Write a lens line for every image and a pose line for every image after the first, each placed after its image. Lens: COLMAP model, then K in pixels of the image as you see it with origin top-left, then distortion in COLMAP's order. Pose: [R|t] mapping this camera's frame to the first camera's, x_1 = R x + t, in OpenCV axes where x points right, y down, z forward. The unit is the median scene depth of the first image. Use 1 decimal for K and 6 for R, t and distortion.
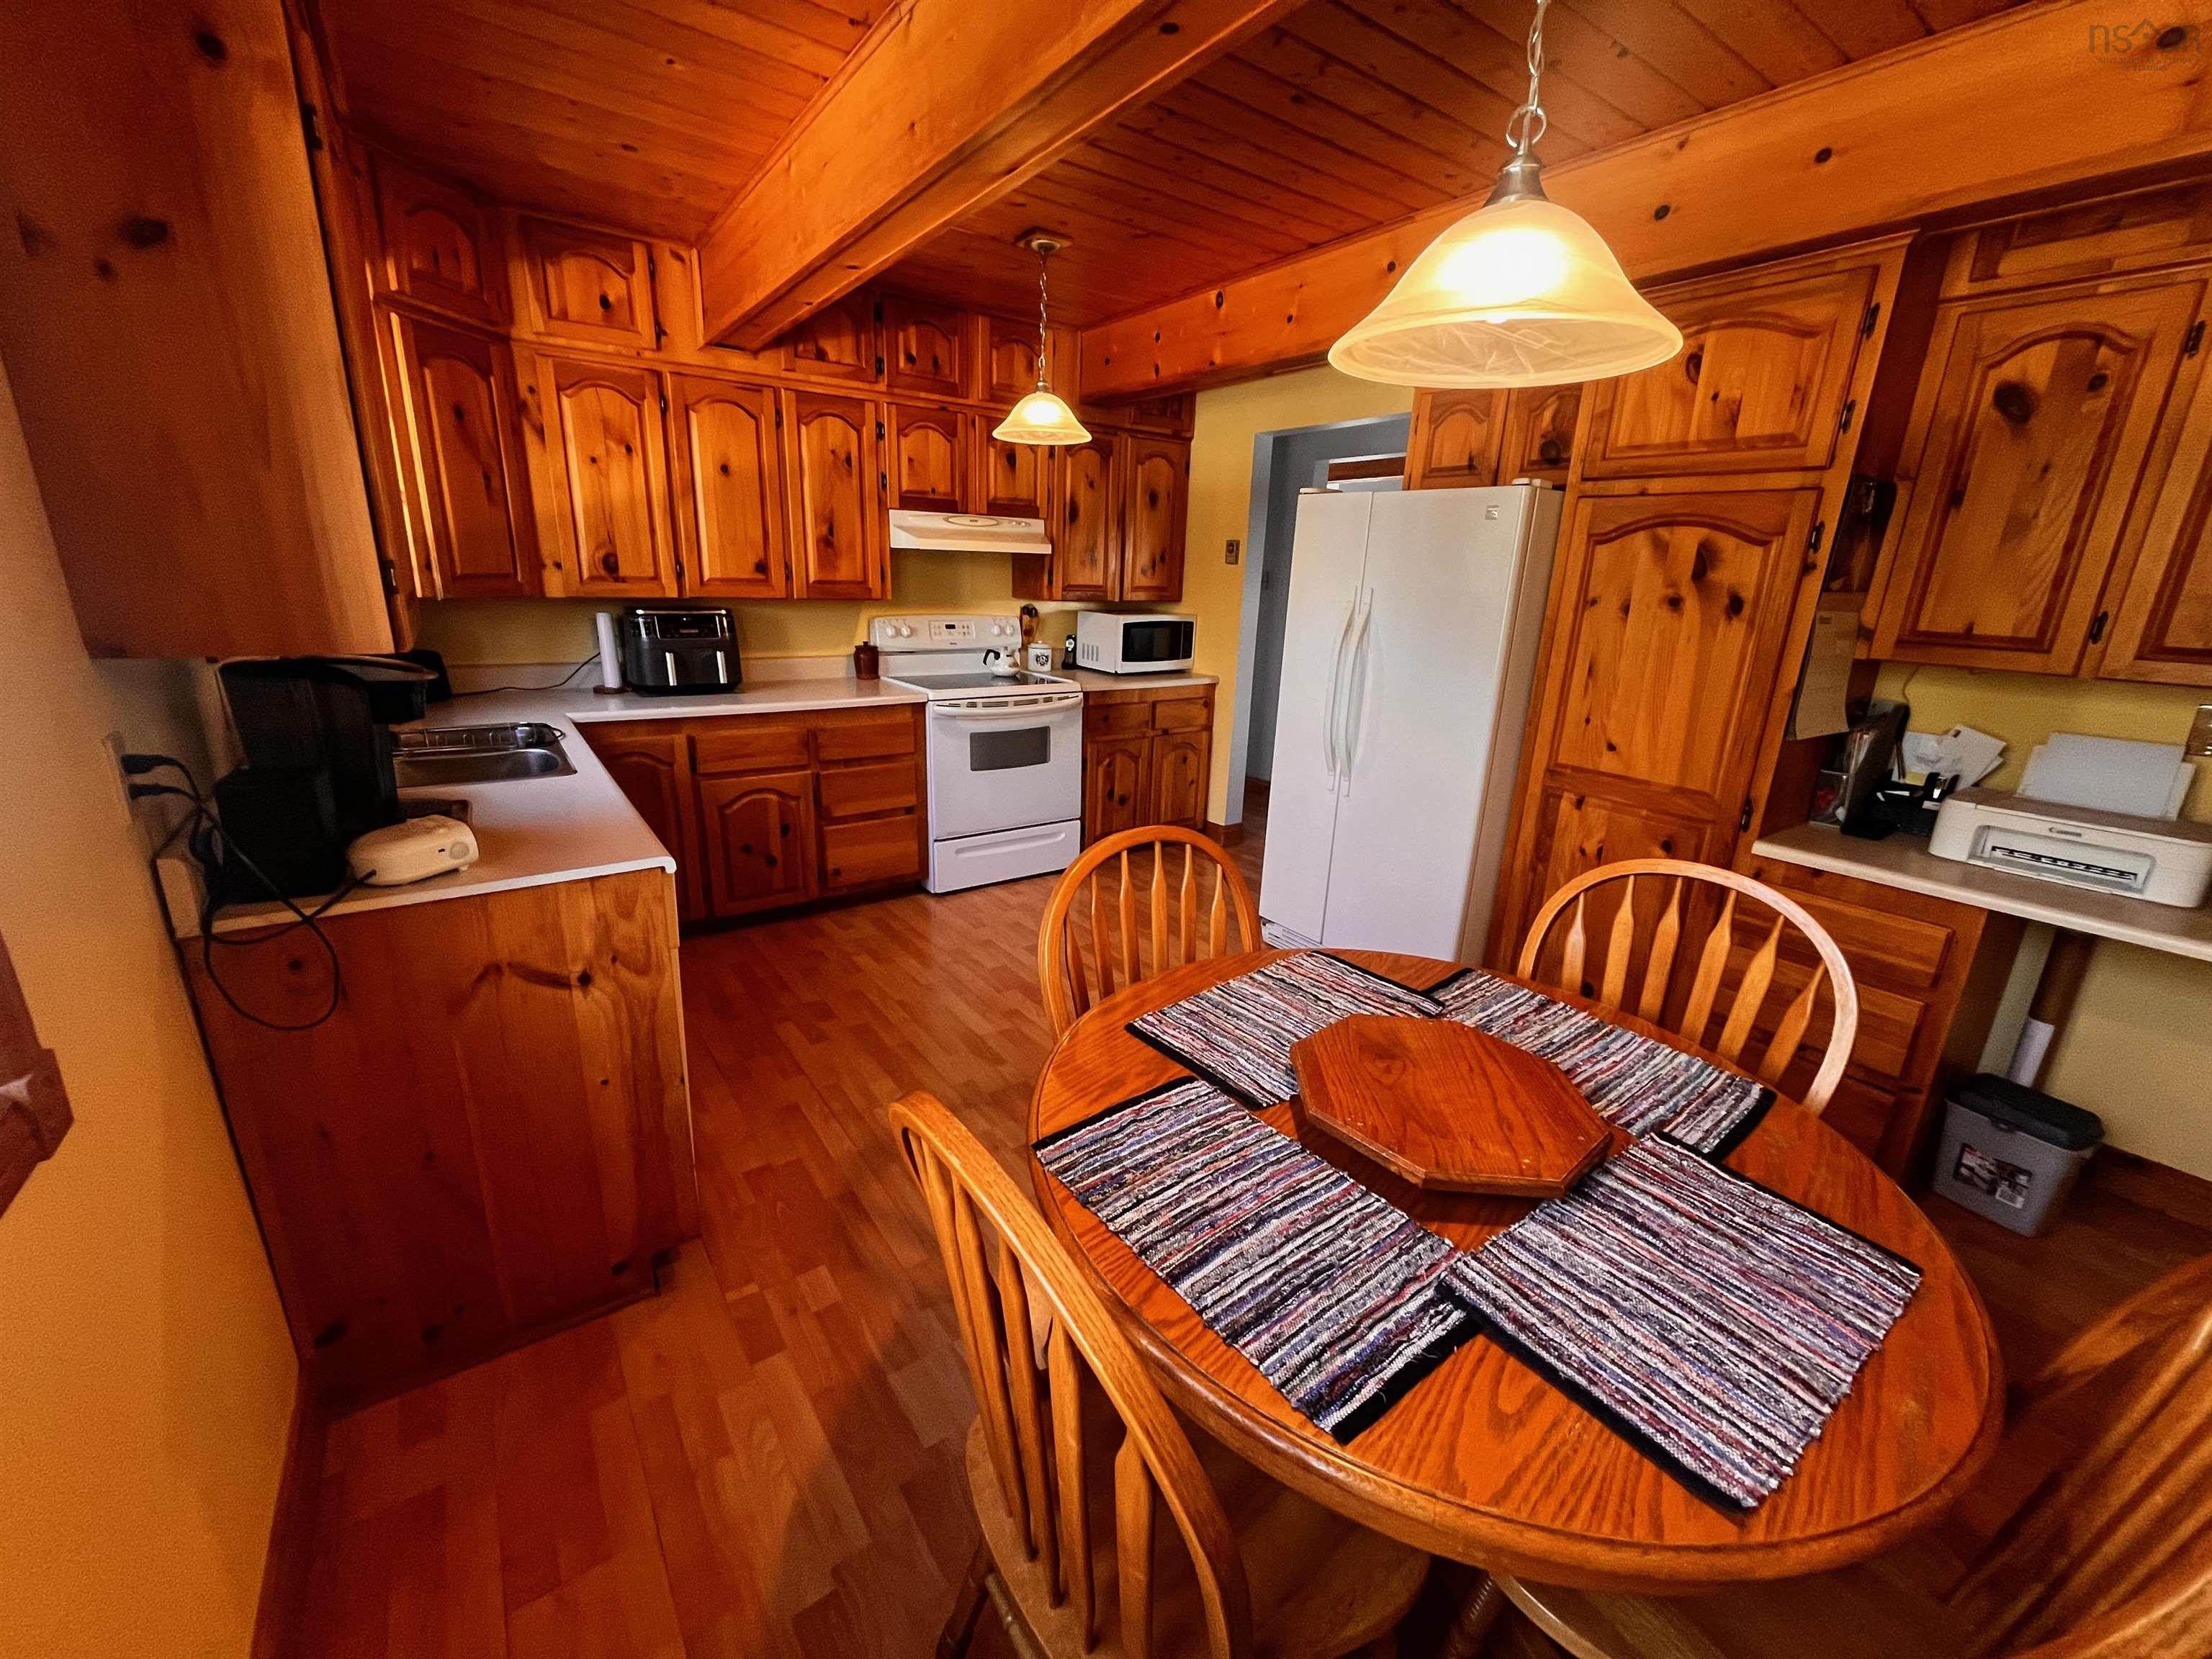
lens RADIAL K [[886.5, 0, 1108.5], [0, 886.5, 820.1], [0, 0, 1]] dist [-0.001320, -0.000674]
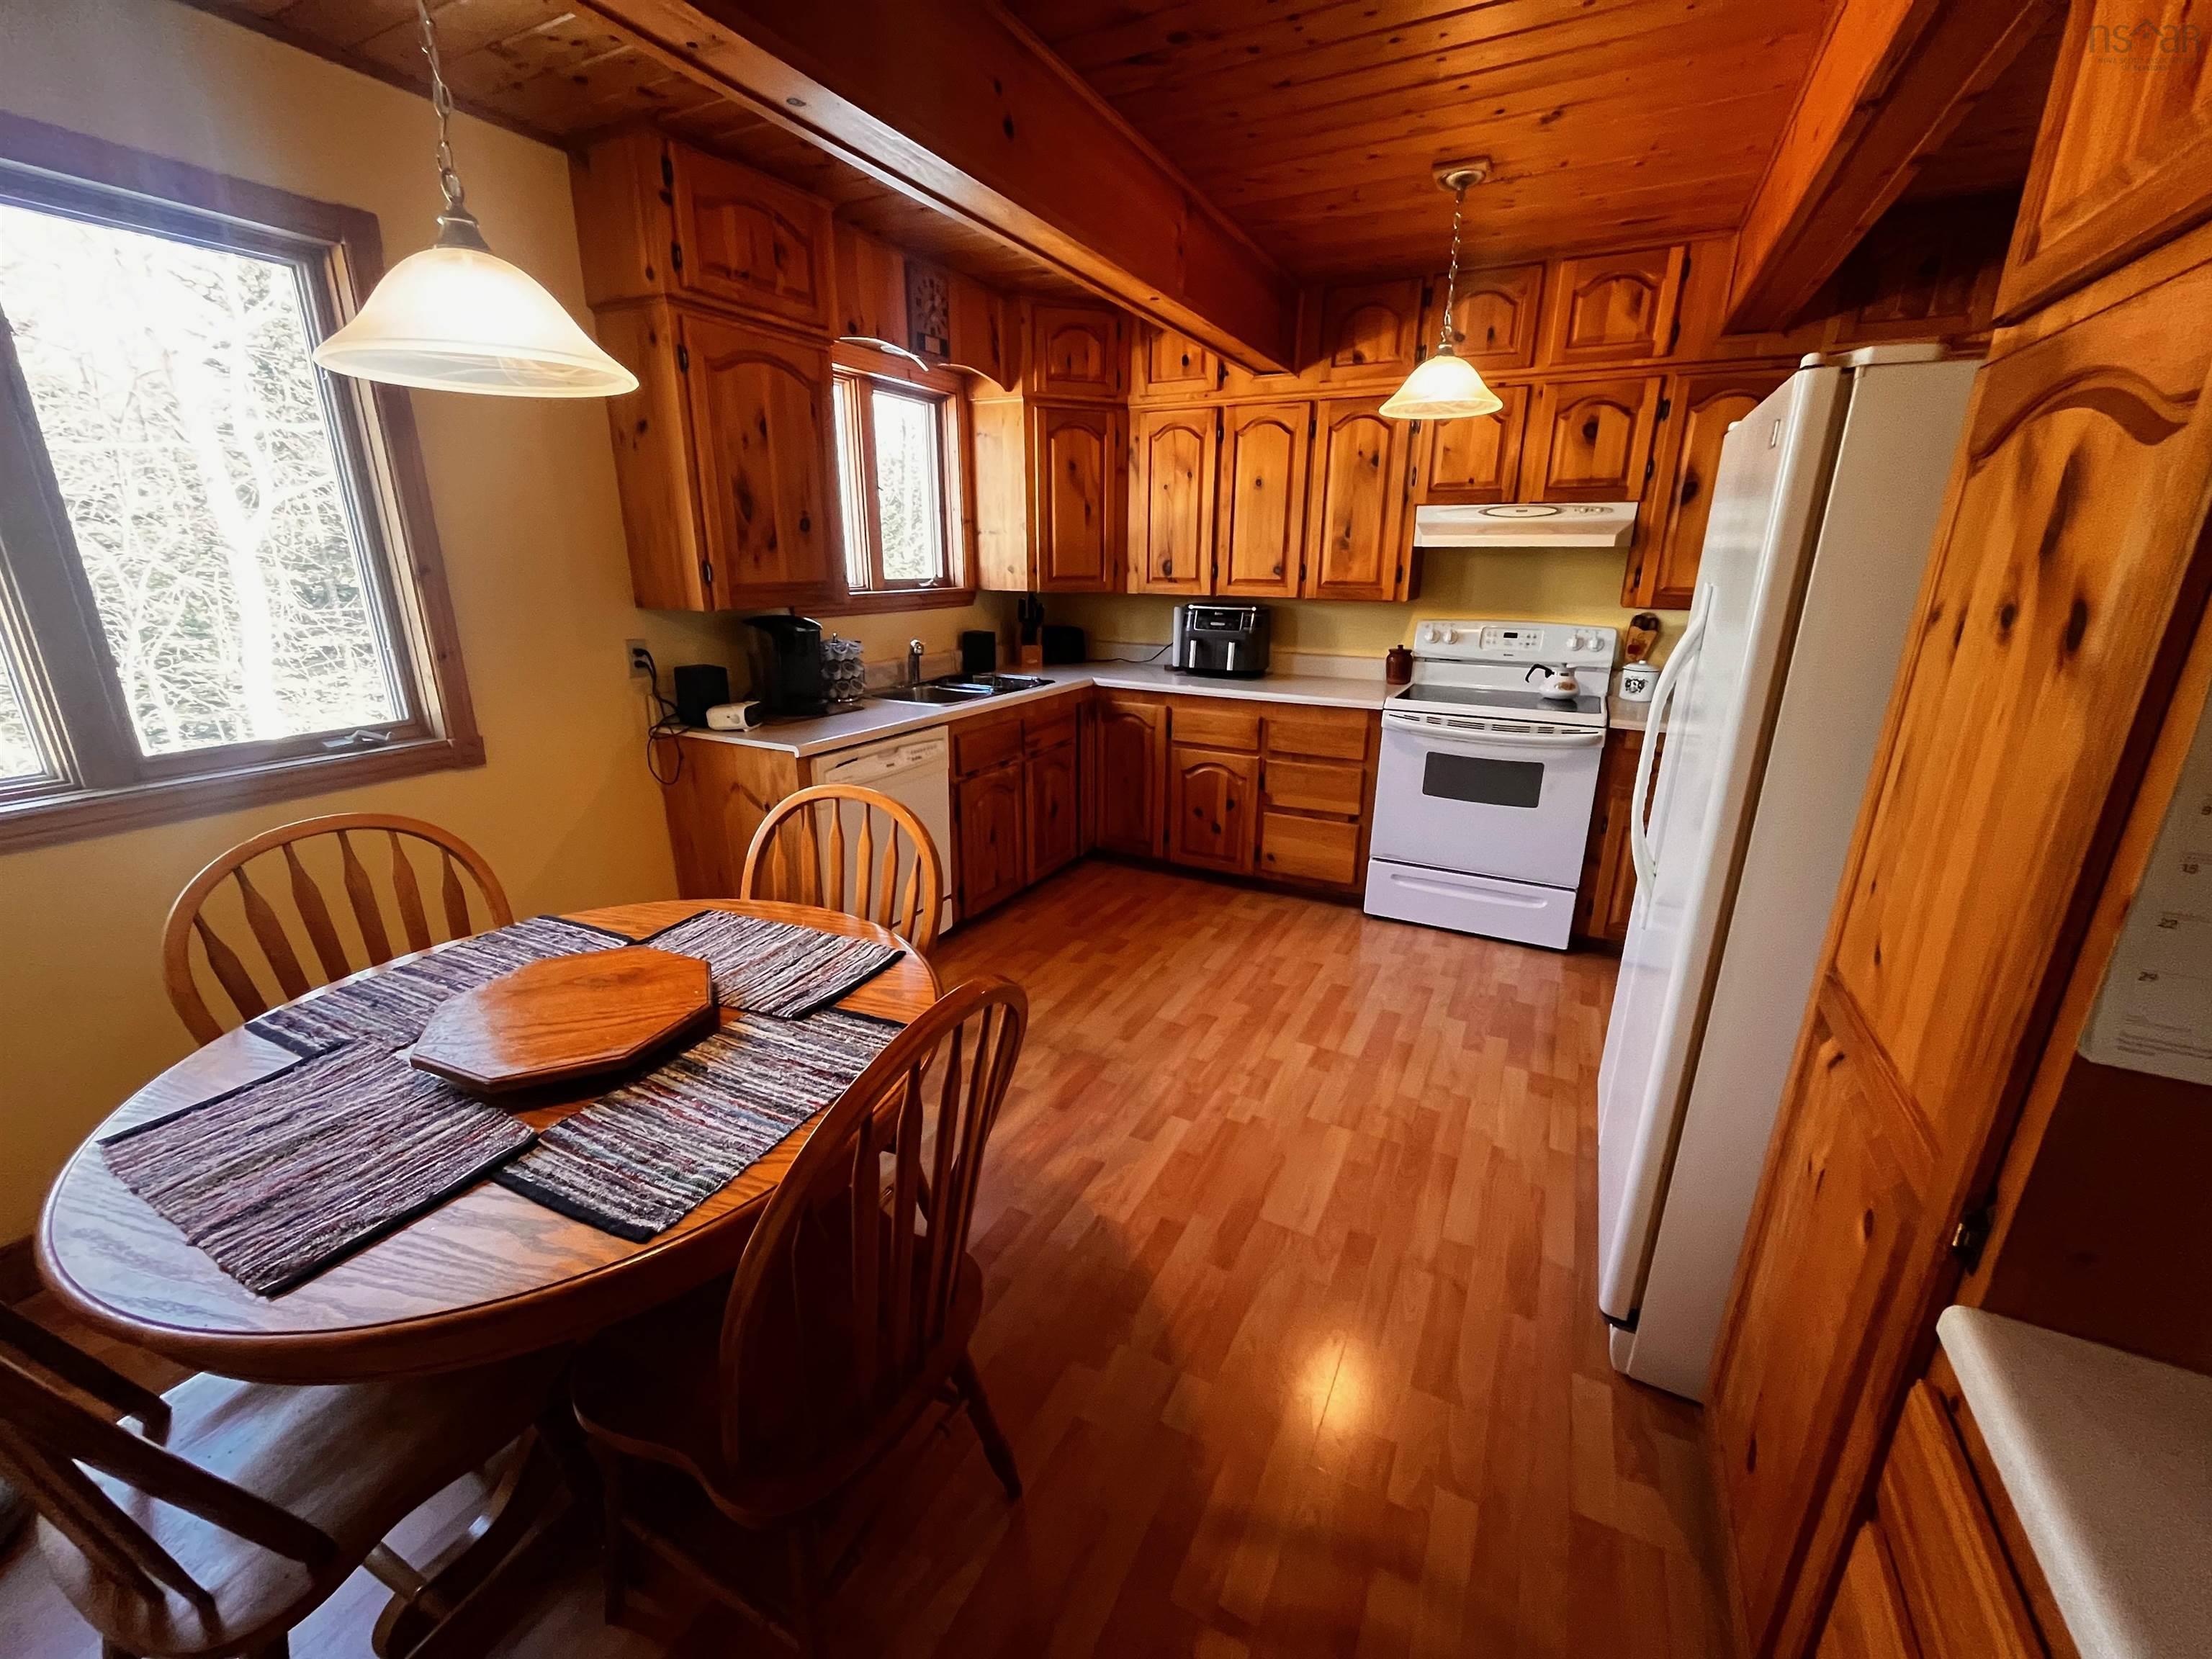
lens RADIAL K [[886.5, 0, 1108.5], [0, 886.5, 820.1], [0, 0, 1]] dist [-0.001320, -0.000674]
pose [[0.447697, 0.228157, -0.864588, 0.539580], [-0.237125, 0.962575, 0.131228, -0.080707], [0.862171, 0.146265, 0.485044, 0.334146]]
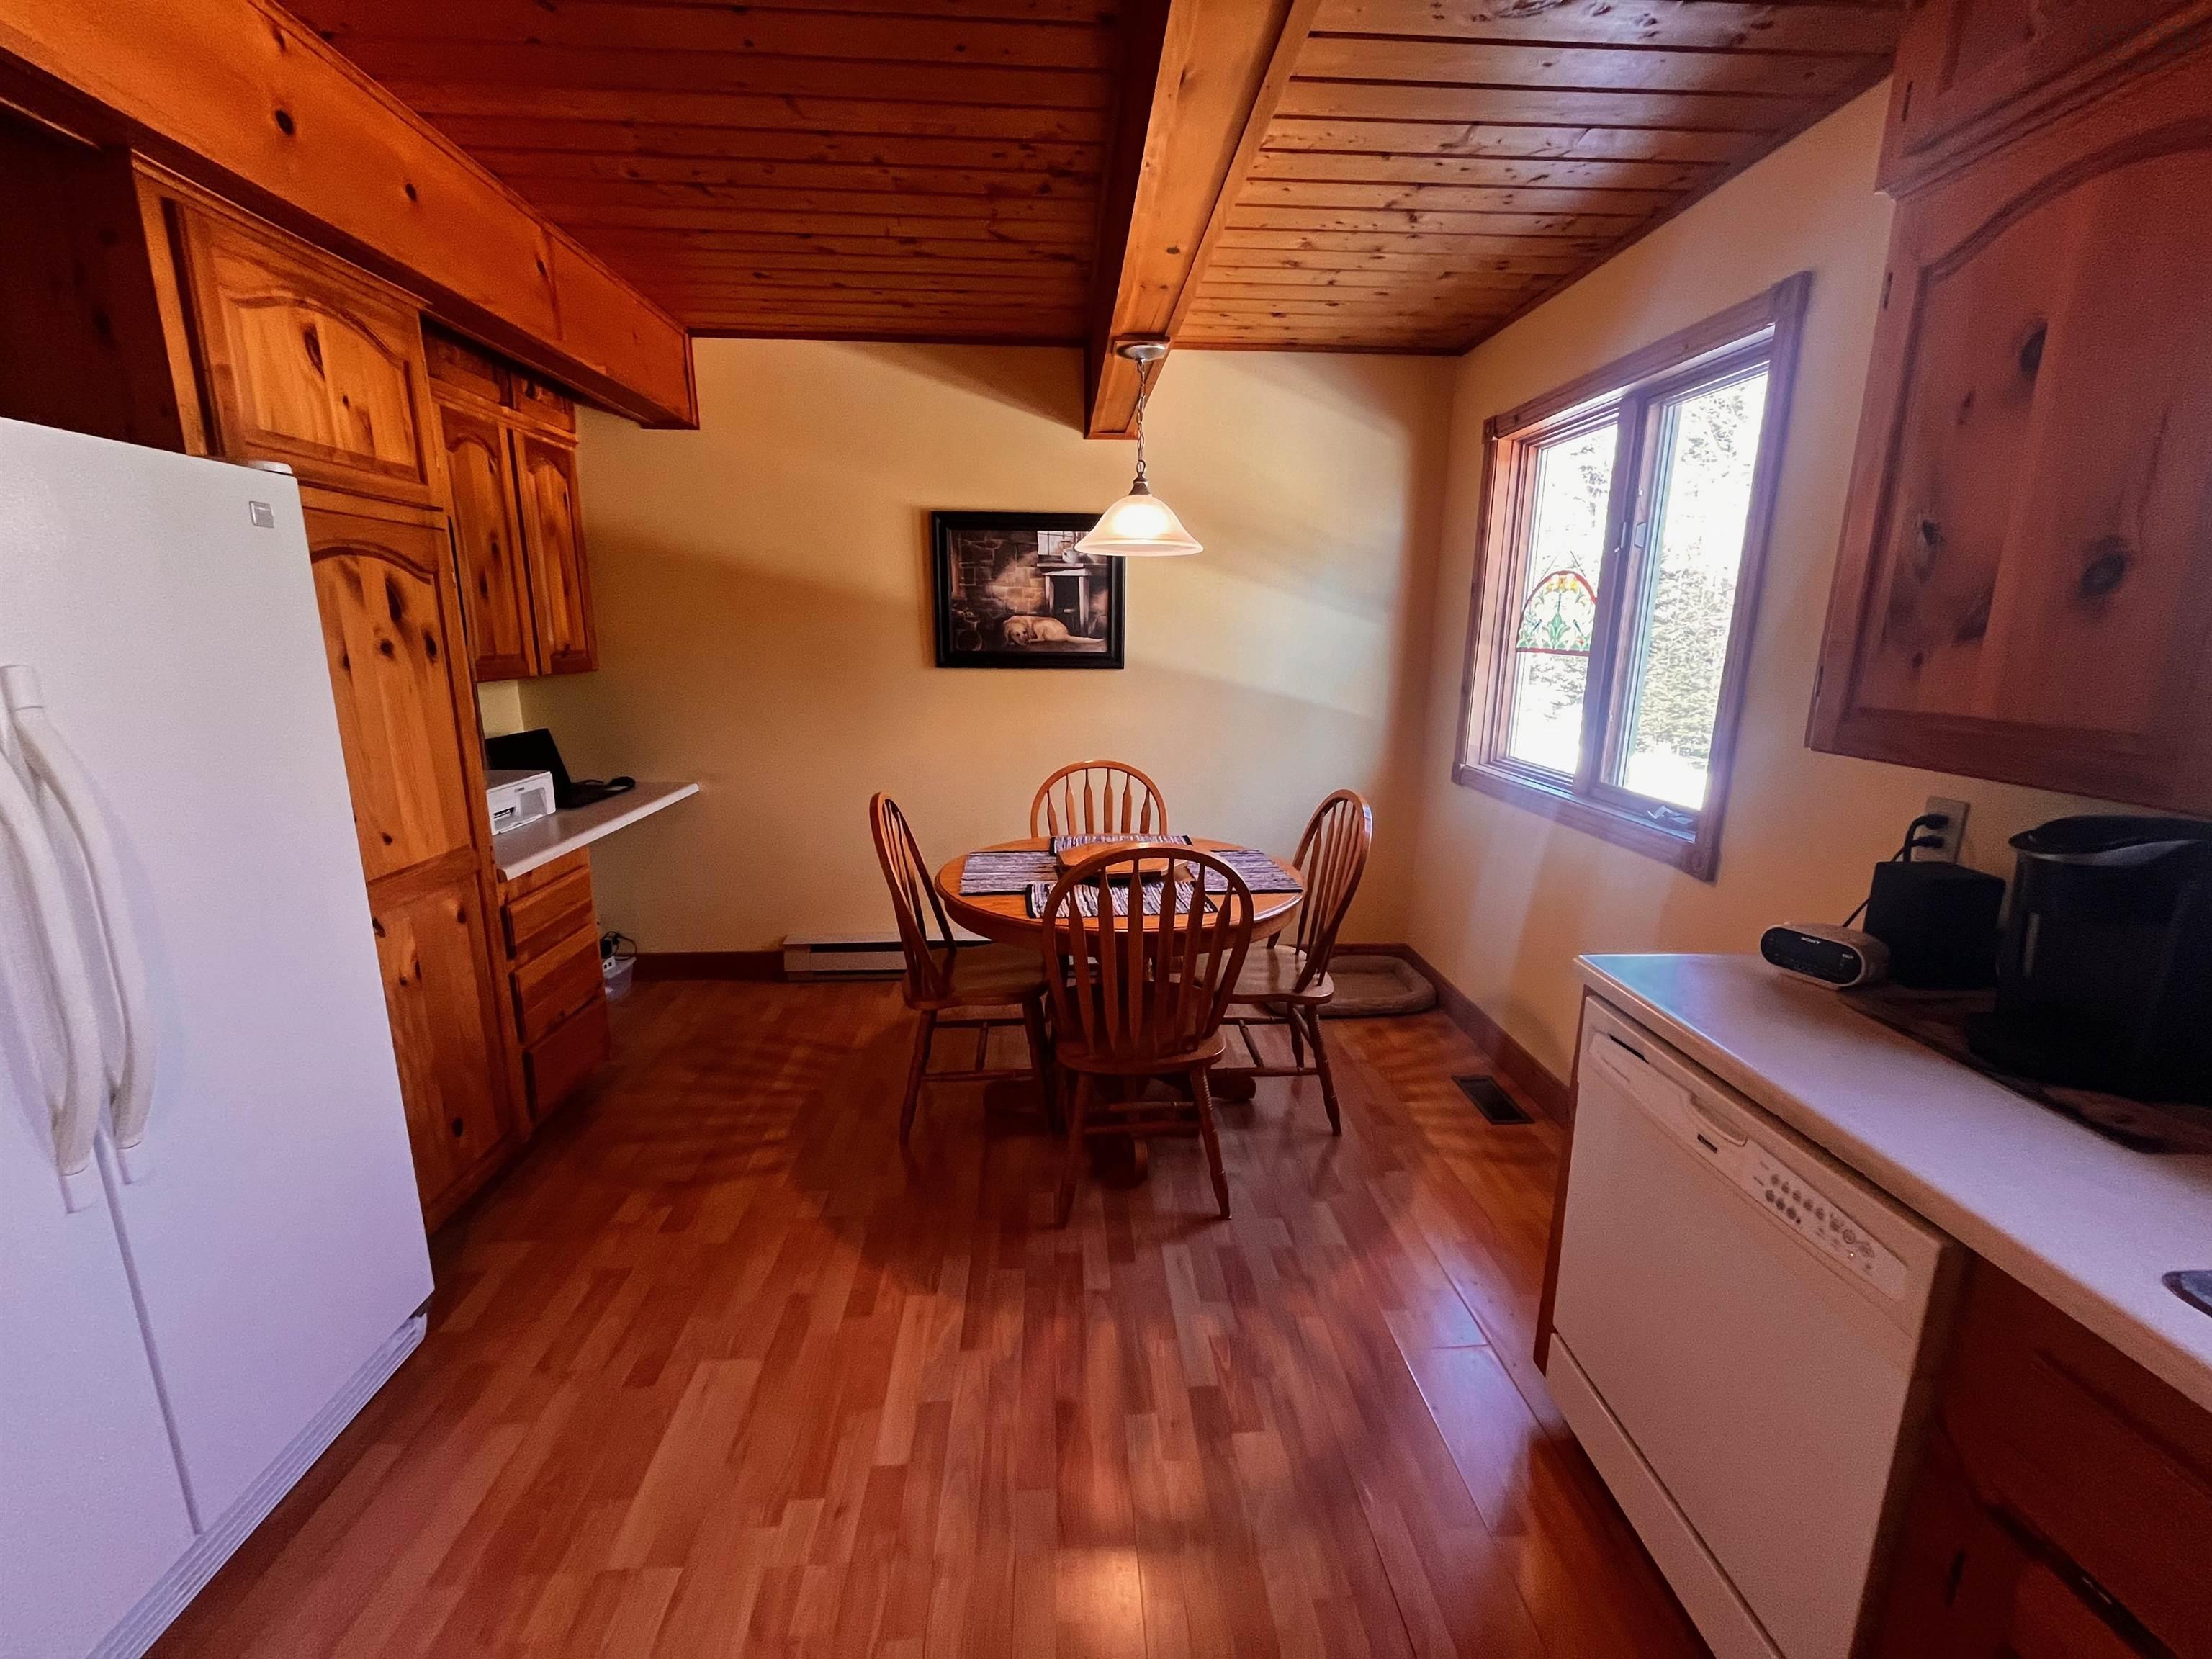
lens RADIAL K [[886.5, 0, 1108.5], [0, 886.5, 820.1], [0, 0, 1]] dist [-0.001320, -0.000674]
pose [[-0.845164, -0.155665, 0.511338, -0.246713], [0.107726, 0.887415, 0.448208, -0.266166], [-0.523539, 0.433894, -0.733241, 0.878072]]
